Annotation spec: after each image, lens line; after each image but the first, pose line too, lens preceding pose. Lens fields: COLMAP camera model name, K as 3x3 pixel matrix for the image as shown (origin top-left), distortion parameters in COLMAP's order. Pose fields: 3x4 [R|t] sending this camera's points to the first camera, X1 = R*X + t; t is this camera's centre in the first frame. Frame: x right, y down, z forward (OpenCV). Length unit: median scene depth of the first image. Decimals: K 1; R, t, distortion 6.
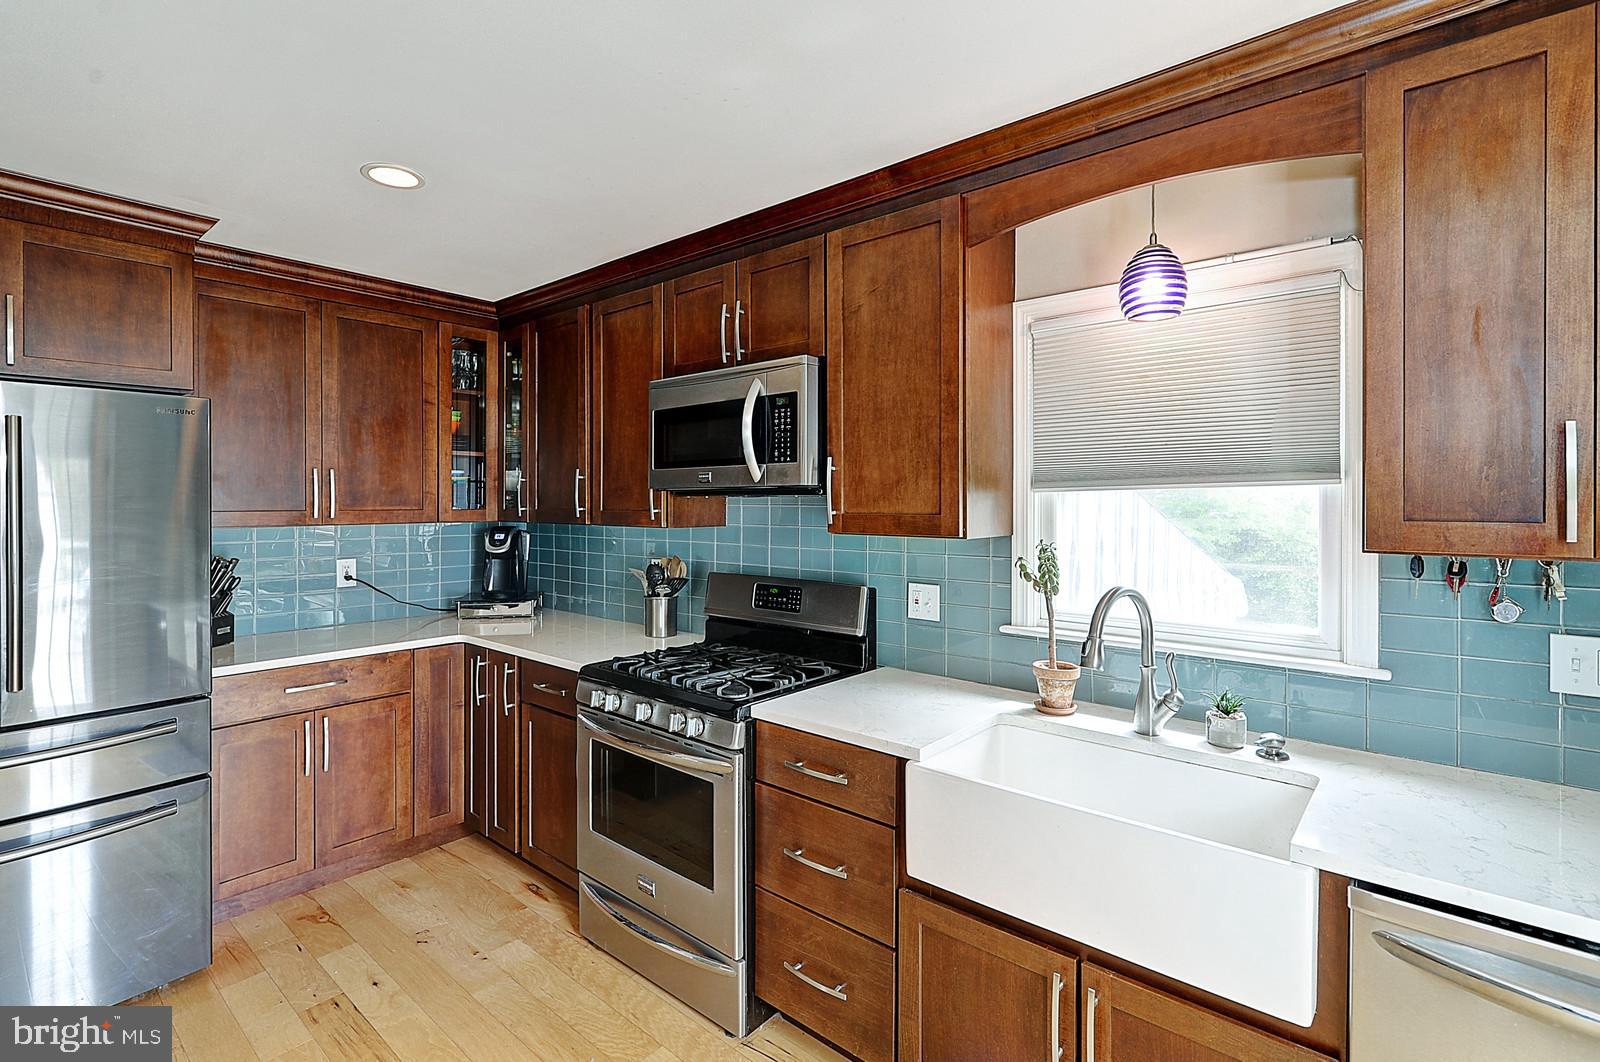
lens RADIAL K [[746.3, 0, 801.0], [0, 746.3, 502.9], [0, 0, 1]] dist [-0.001984, -0.000329]
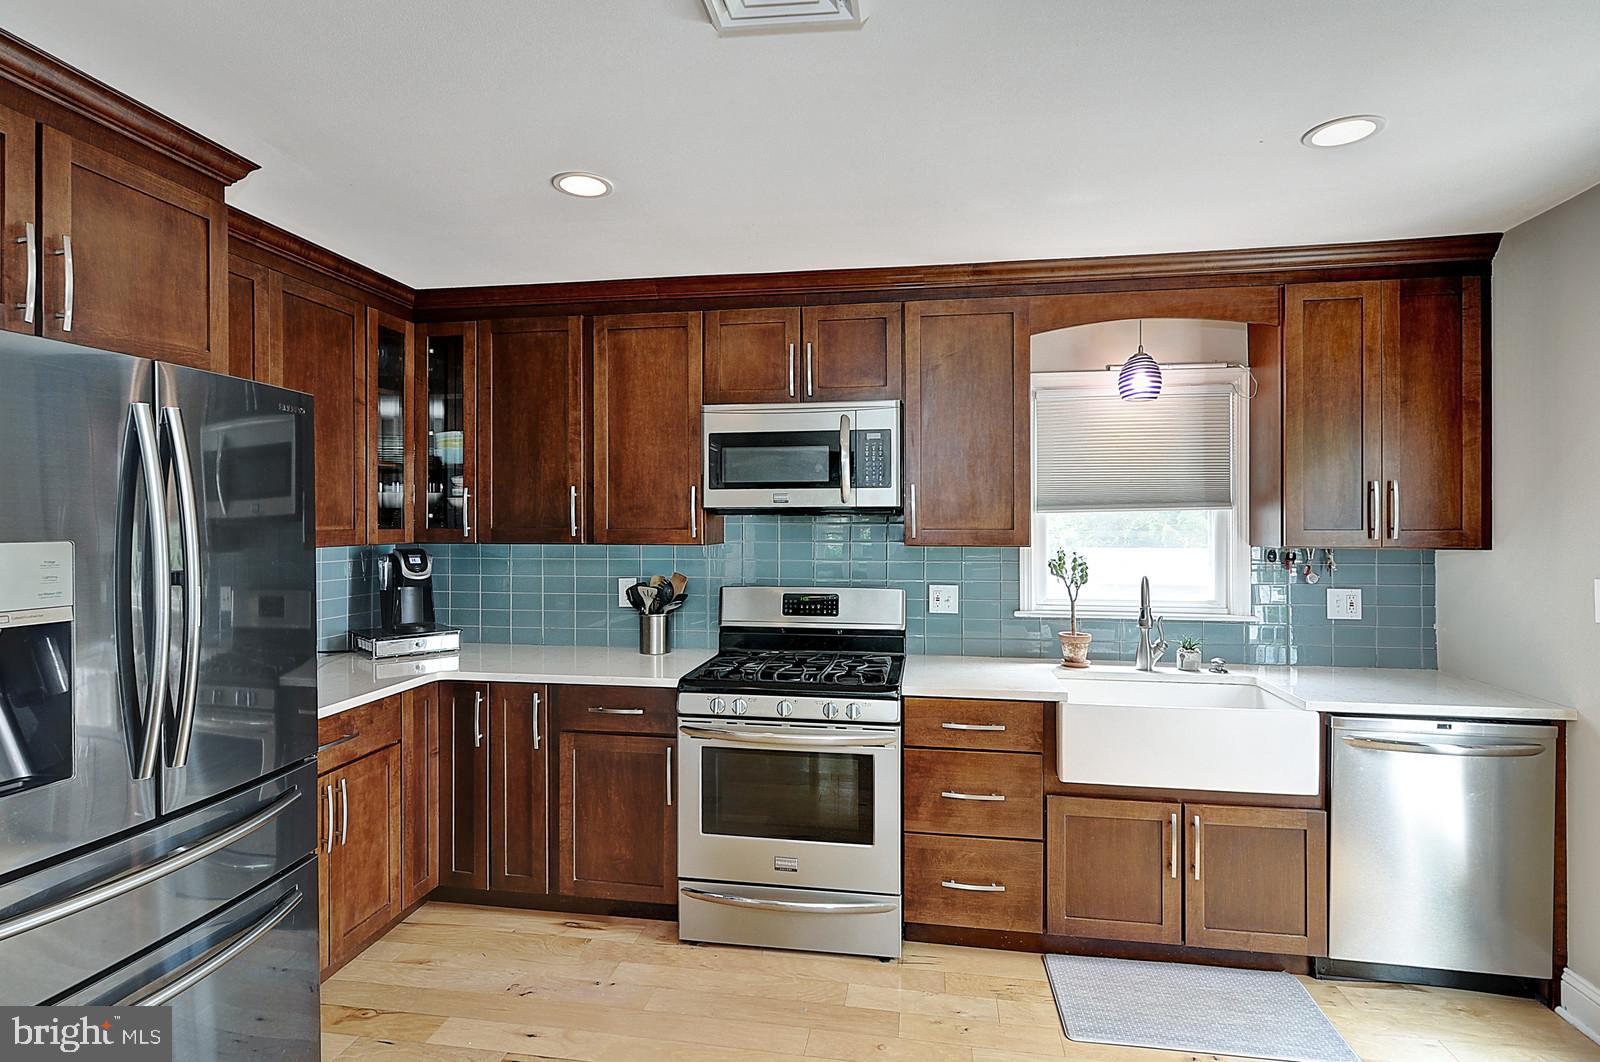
lens RADIAL K [[801.4, 0, 793.0], [0, 801.4, 517.2], [0, 0, 1]] dist [-0.000854, -0.000022]
pose [[0.855108, 0.001014, 0.518449, -0.823107], [0.001094, 0.999992, -0.003761, -0.001552], [-0.518449, 0.003783, 0.855100, -0.032978]]
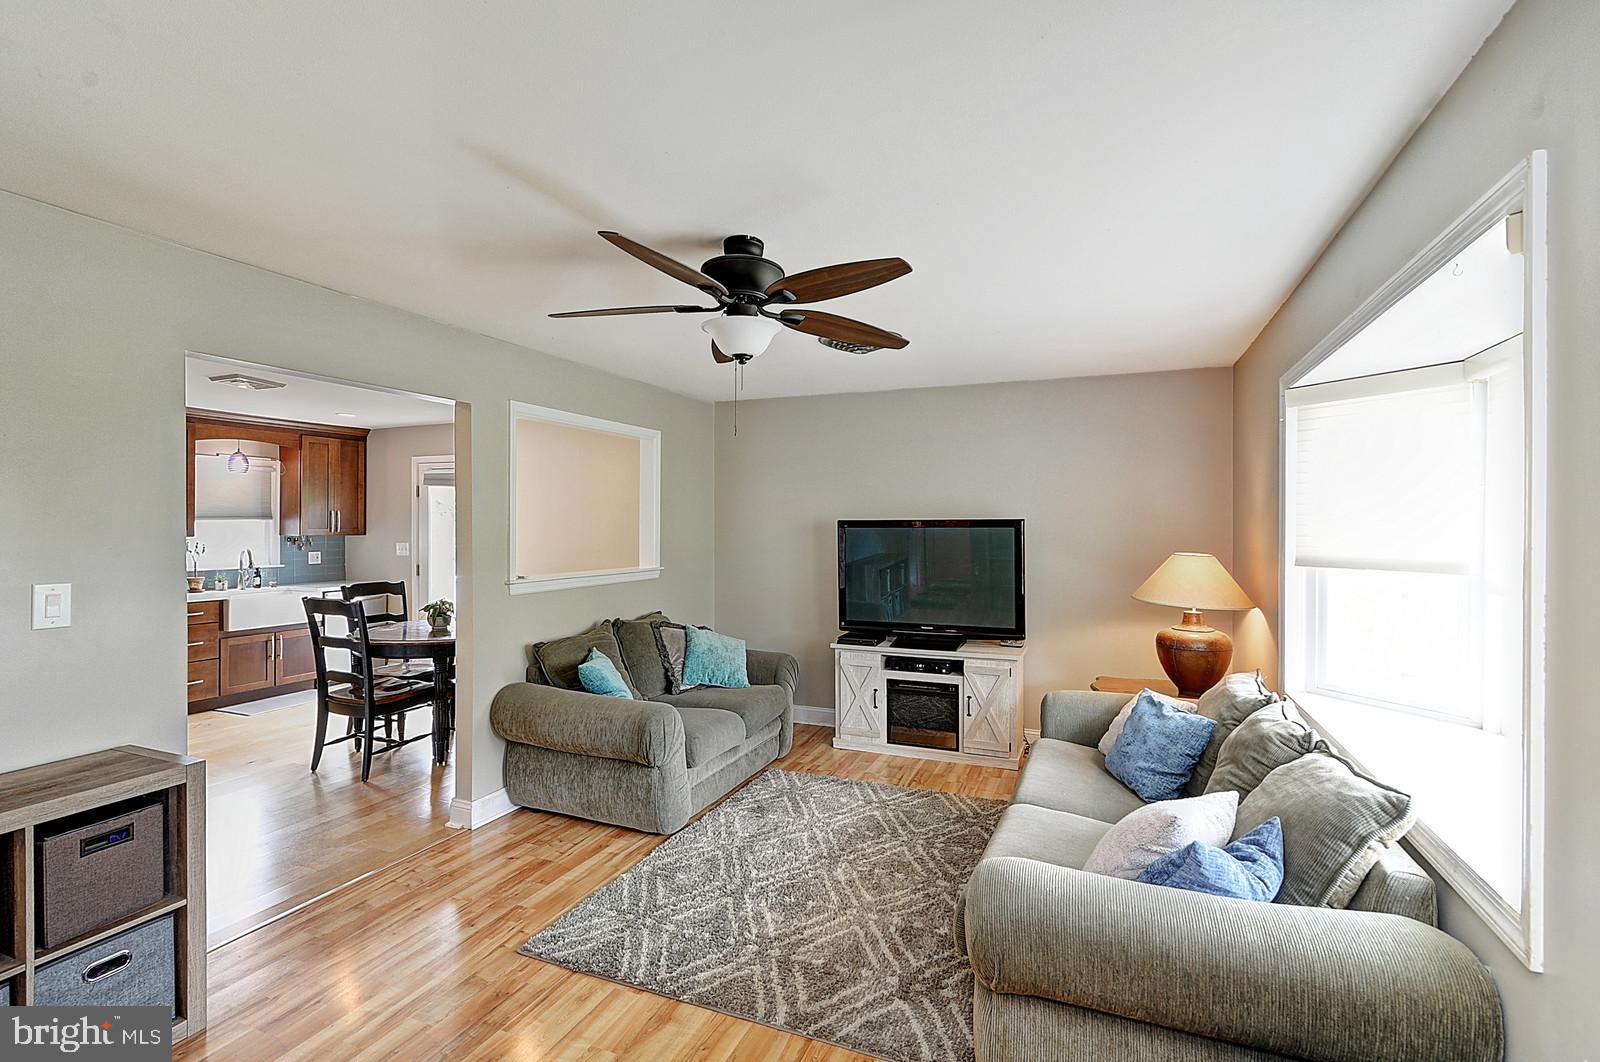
lens RADIAL K [[751.0, 0, 800.0], [0, 751.0, 531.0], [0, 0, 1]] dist [-0.001233, -0.000245]
pose [[-0.297157, -0.012167, 0.954751, -3.037263], [-0.005644, 0.999924, 0.010986, -0.021384], [-0.954812, -0.002124, -0.297203, -0.390399]]
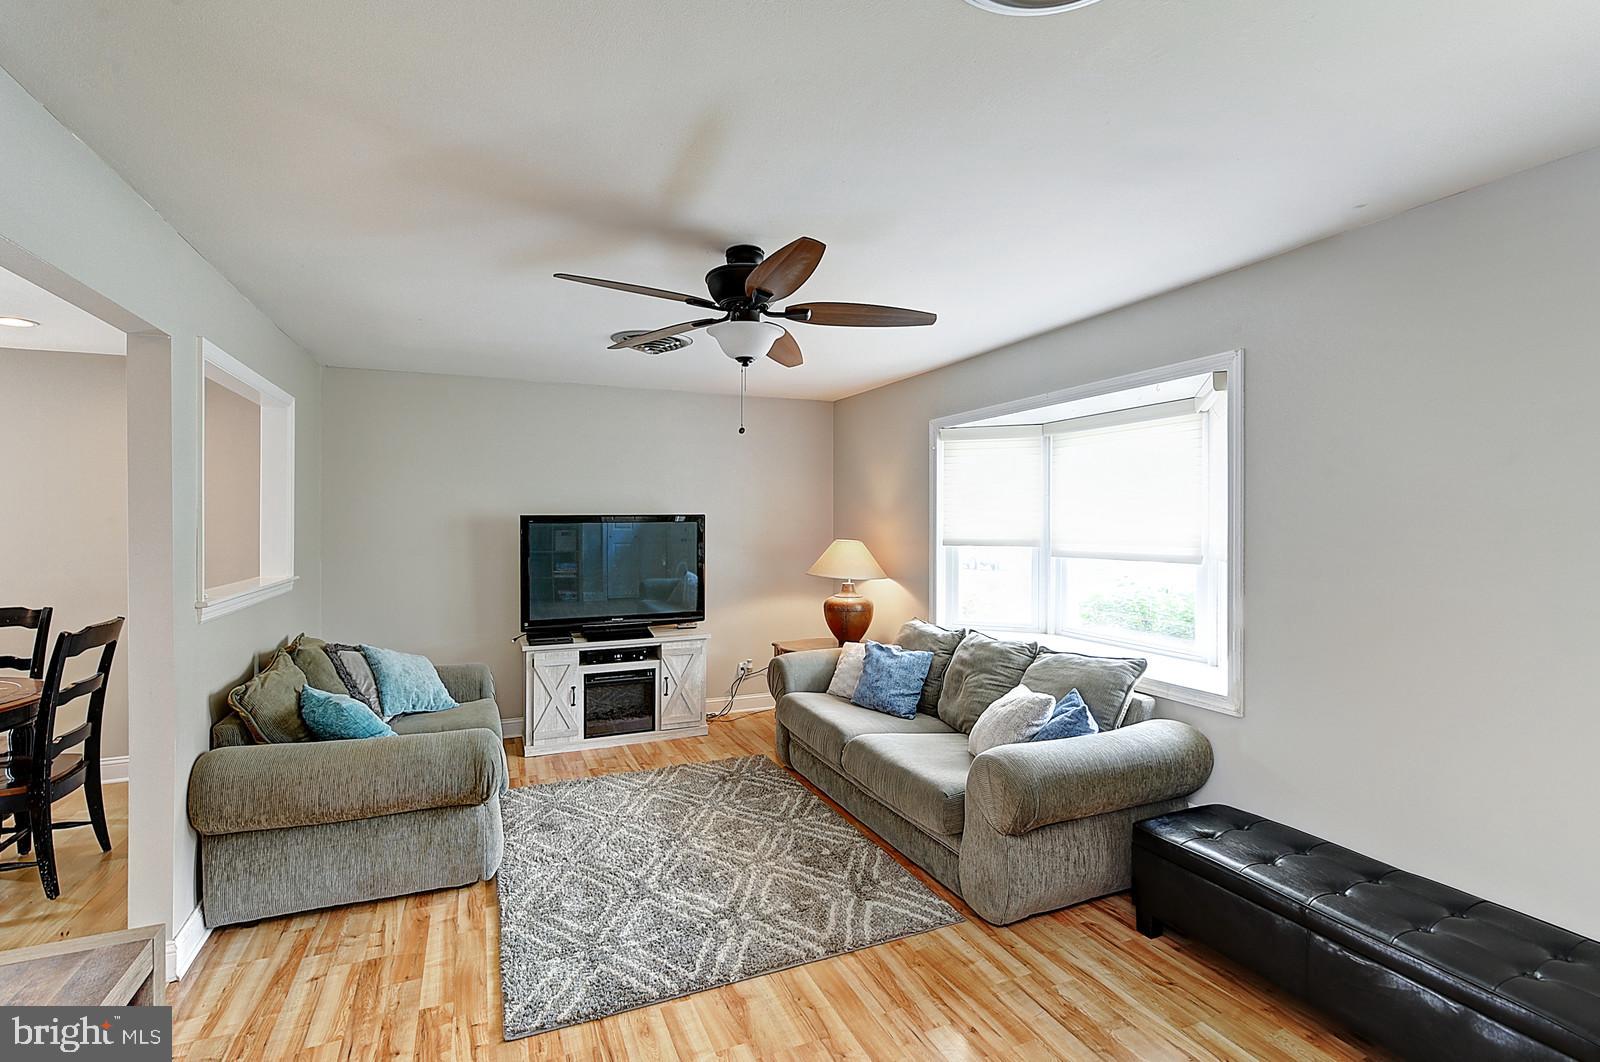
lens RADIAL K [[741.3, 0, 800.0], [0, 741.3, 531.0], [0, 0, 1]] dist [-0.000263, 0.000213]
pose [[-0.896715, -0.007214, 0.442550, -2.533267], [-0.001898, 0.999921, 0.012455, -0.012346], [-0.442604, 0.010329, -0.896657, 0.376822]]
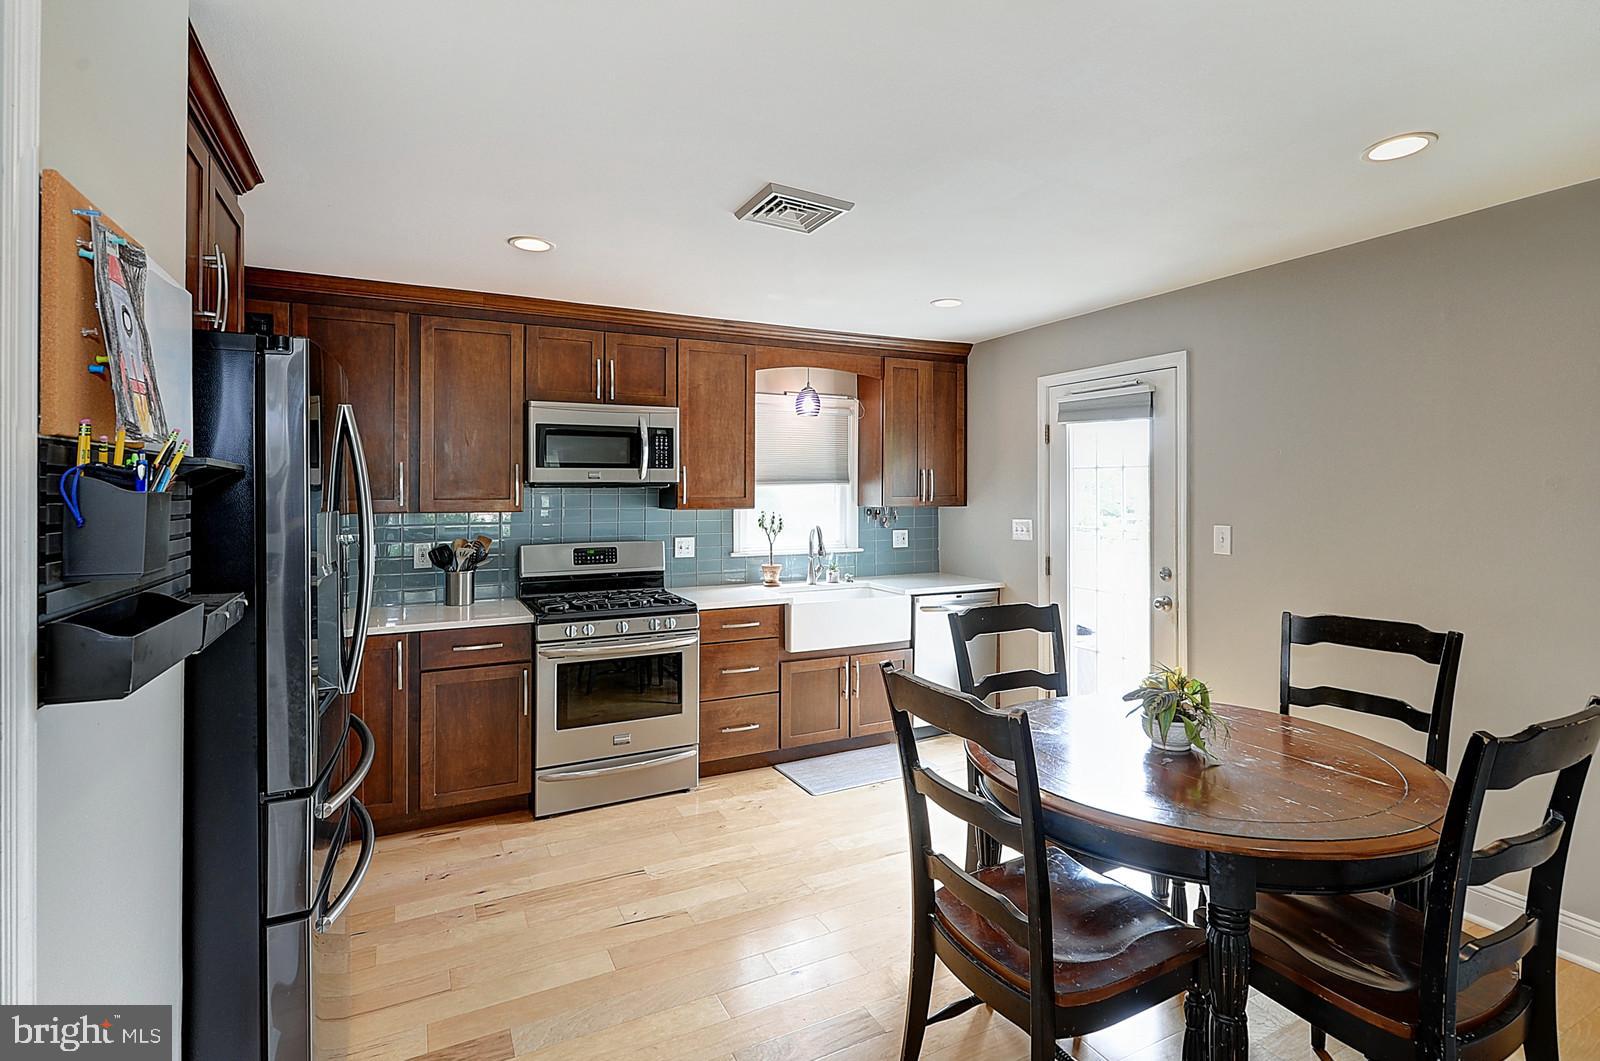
lens RADIAL K [[769.0, 0, 803.5], [0, 769.0, 482.8], [0, 0, 1]] dist [0.000874, -0.000276]
pose [[0.382085, 0.006264, 0.924106, -1.546773], [0.001332, 0.999972, -0.007329, -0.008313], [-0.924126, 0.004031, 0.382066, 0.038391]]
